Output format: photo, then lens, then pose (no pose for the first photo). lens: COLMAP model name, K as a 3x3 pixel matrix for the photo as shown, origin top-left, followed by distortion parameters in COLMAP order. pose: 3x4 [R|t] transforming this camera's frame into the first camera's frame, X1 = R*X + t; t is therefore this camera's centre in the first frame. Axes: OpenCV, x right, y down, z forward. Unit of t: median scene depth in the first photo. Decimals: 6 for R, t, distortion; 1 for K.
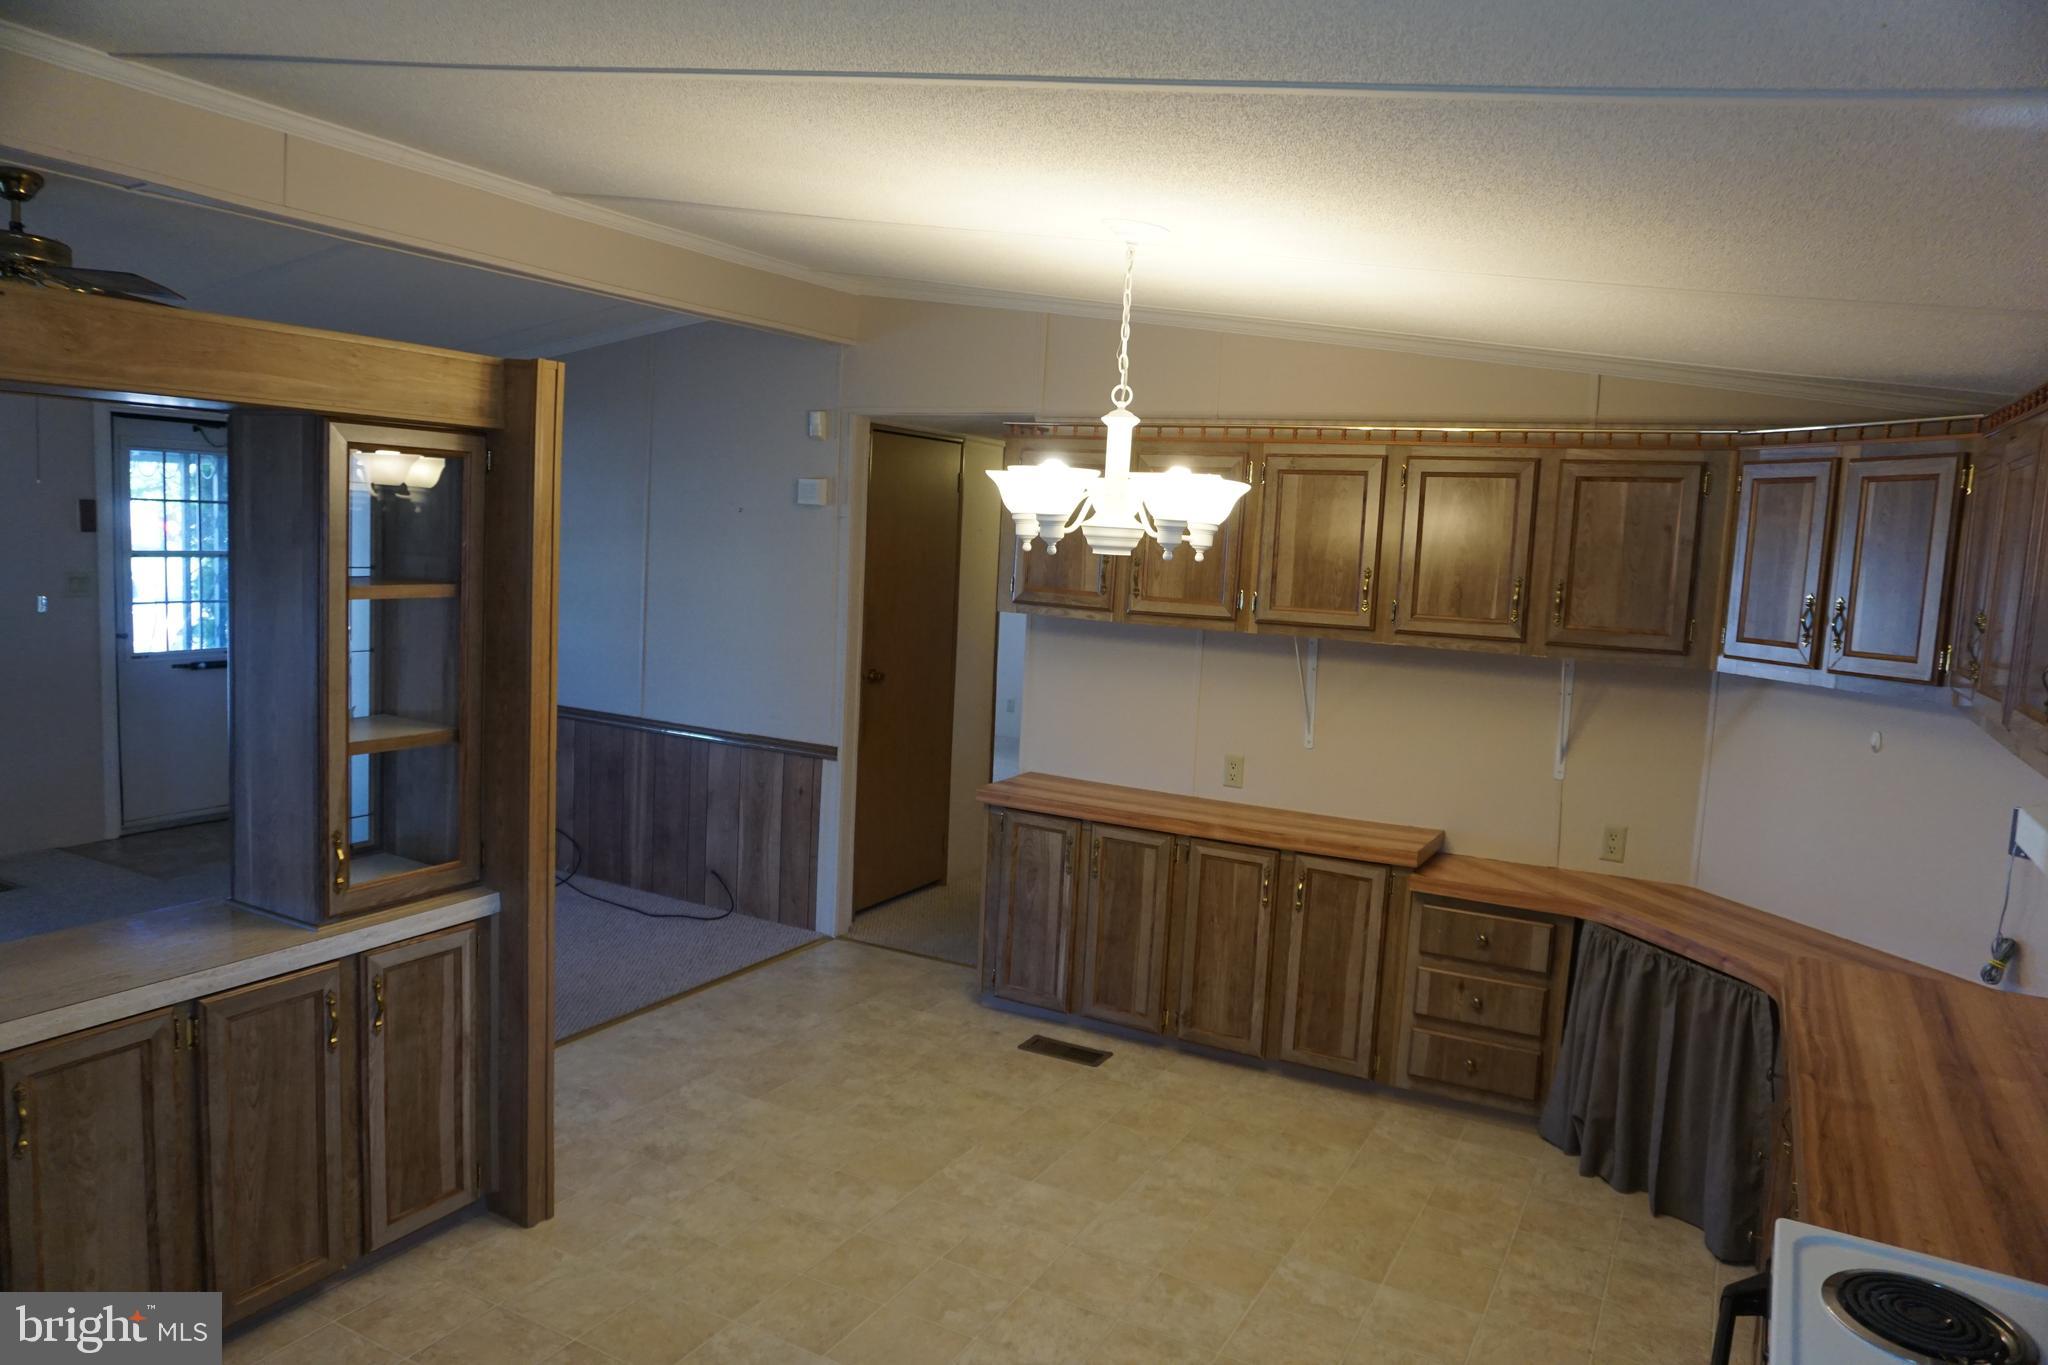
lens RADIAL K [[1356.4, 0, 1030.2], [0, 1356.4, 677.6], [0, 0, 1]] dist [-0.037446, 0.000770]
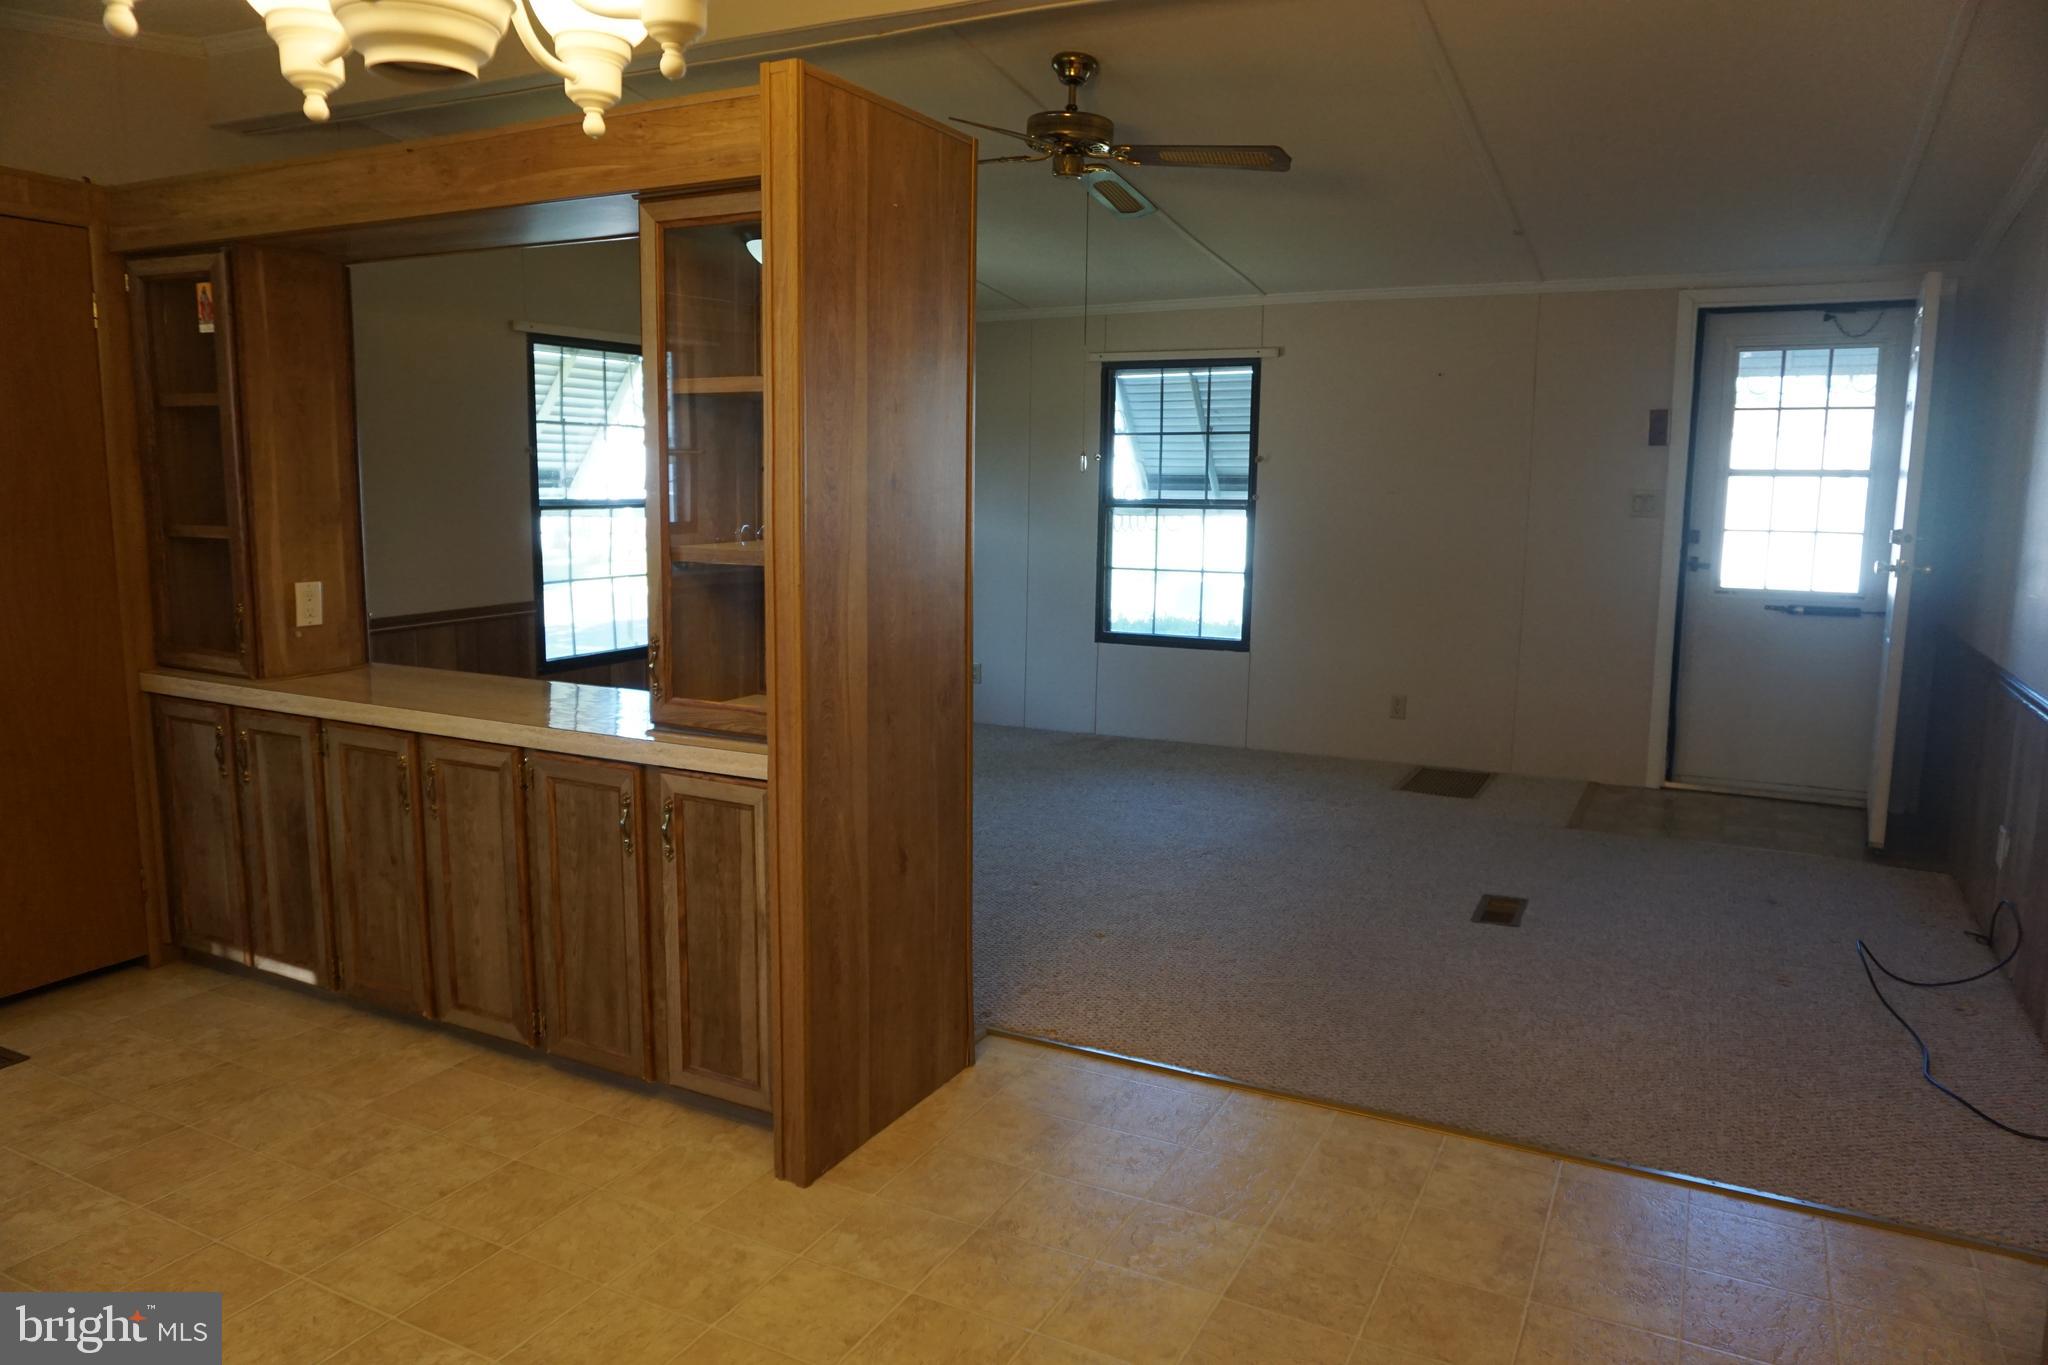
lens RADIAL K [[1363.0, 0, 1024.0], [0, 1363.0, 682.5], [0, 0, 1]] dist [-0.028936, 0.001744]
pose [[0.021206, 0.103596, -0.994393, 0.315098], [-0.118044, 0.987919, 0.100404, 0.011849], [0.992782, 0.115253, 0.033178, 0.829222]]
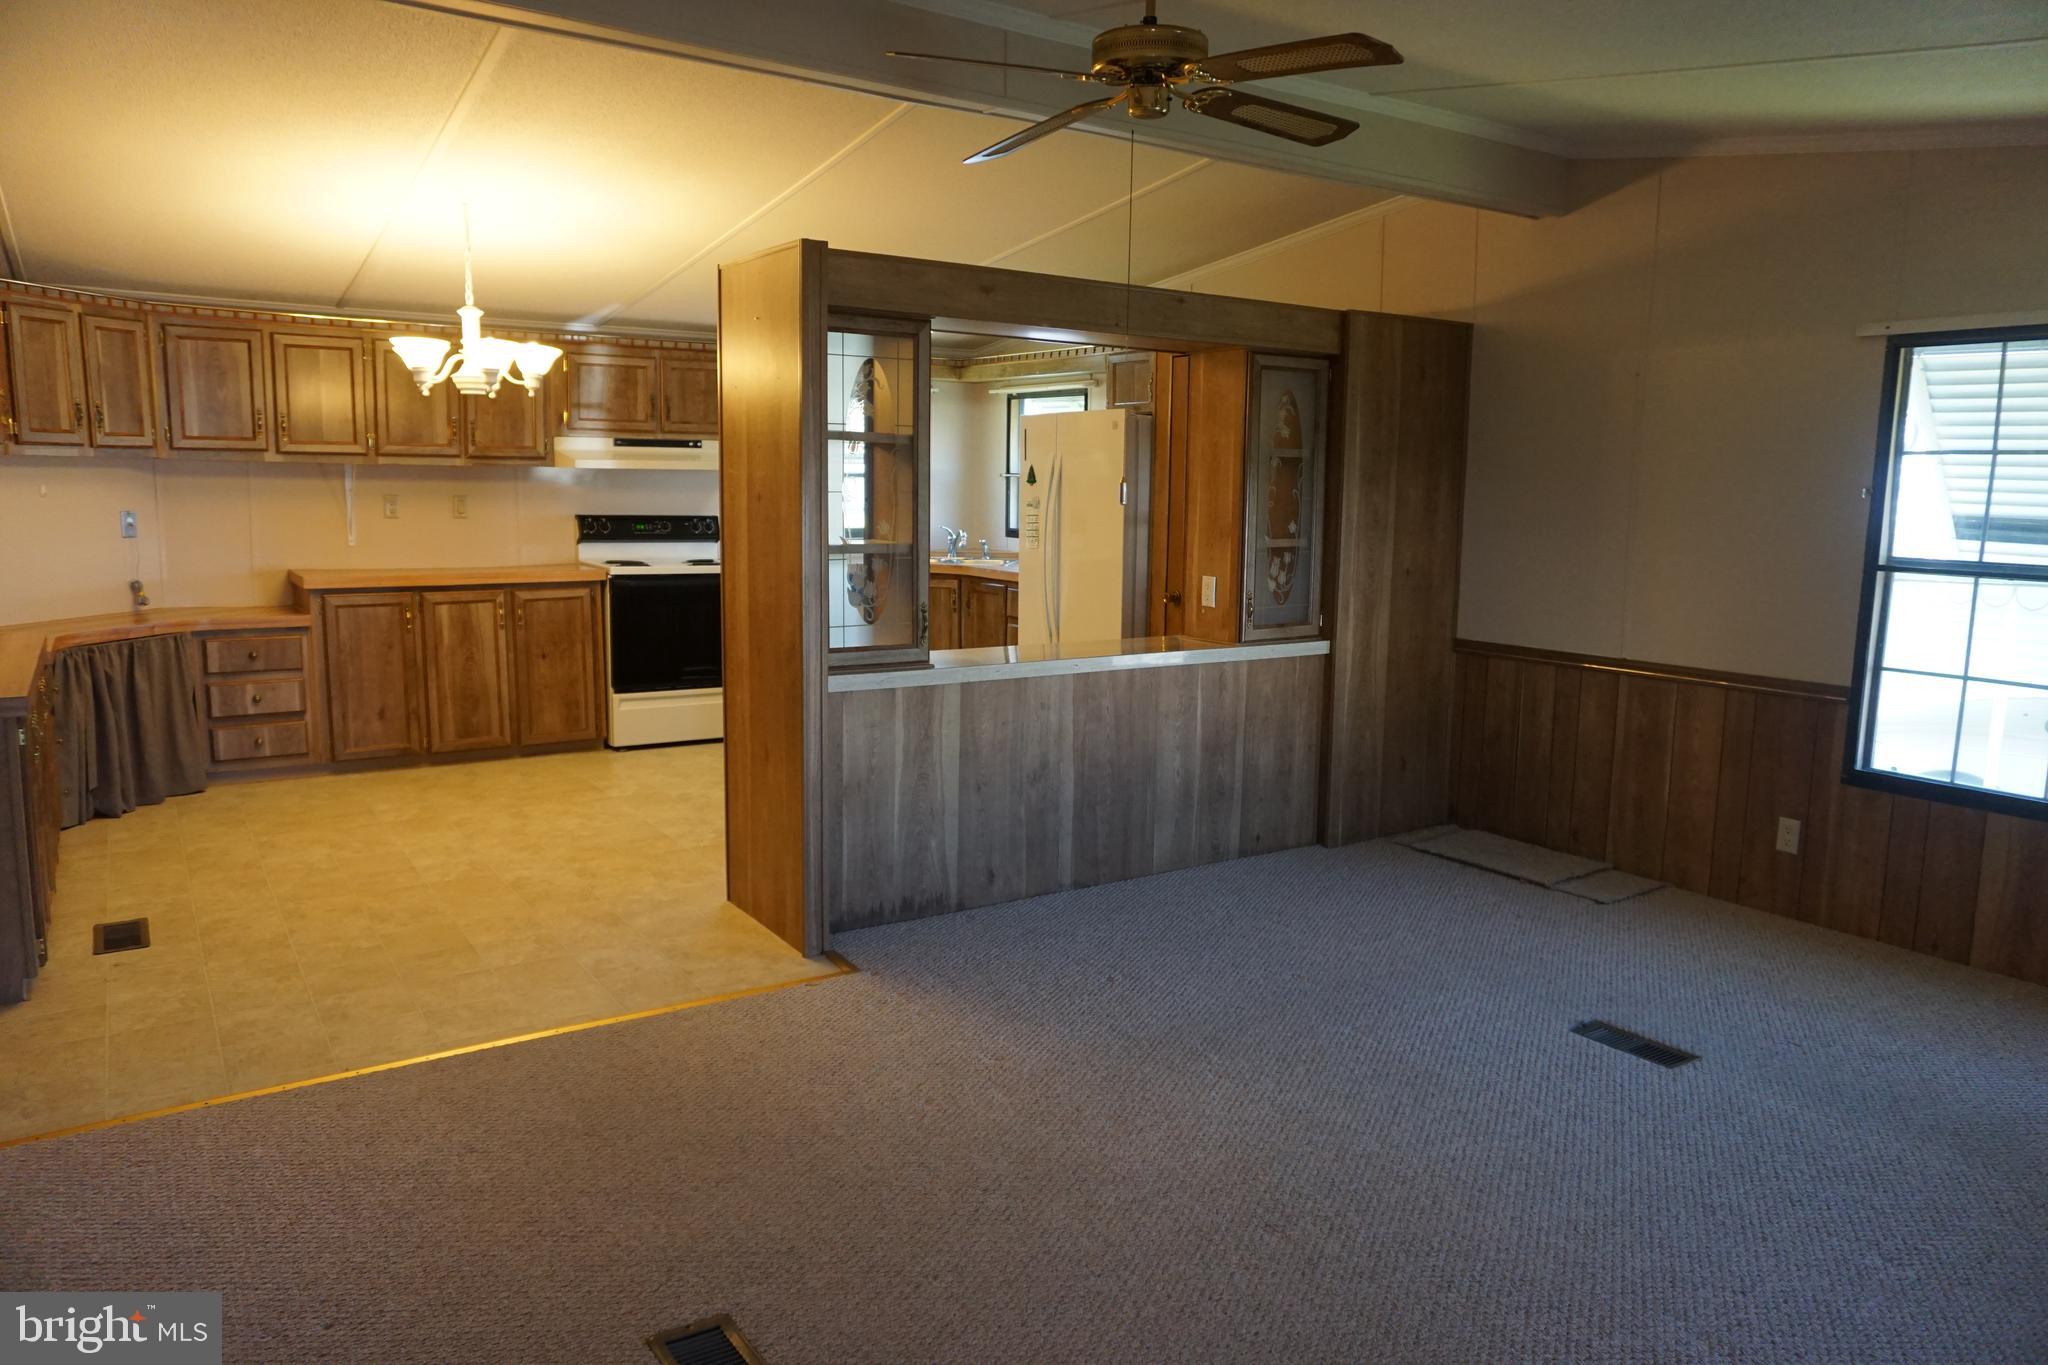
lens RADIAL K [[1379.0, 0, 1007.4], [0, 1379.0, 673.8], [0, 0, 1]] dist [-0.007441, 0.001947]
pose [[-0.875455, -0.132026, 0.464916, -0.953245], [-0.010902, 0.967114, 0.254111, -0.139429], [-0.483176, 0.217395, -0.848104, 1.555540]]
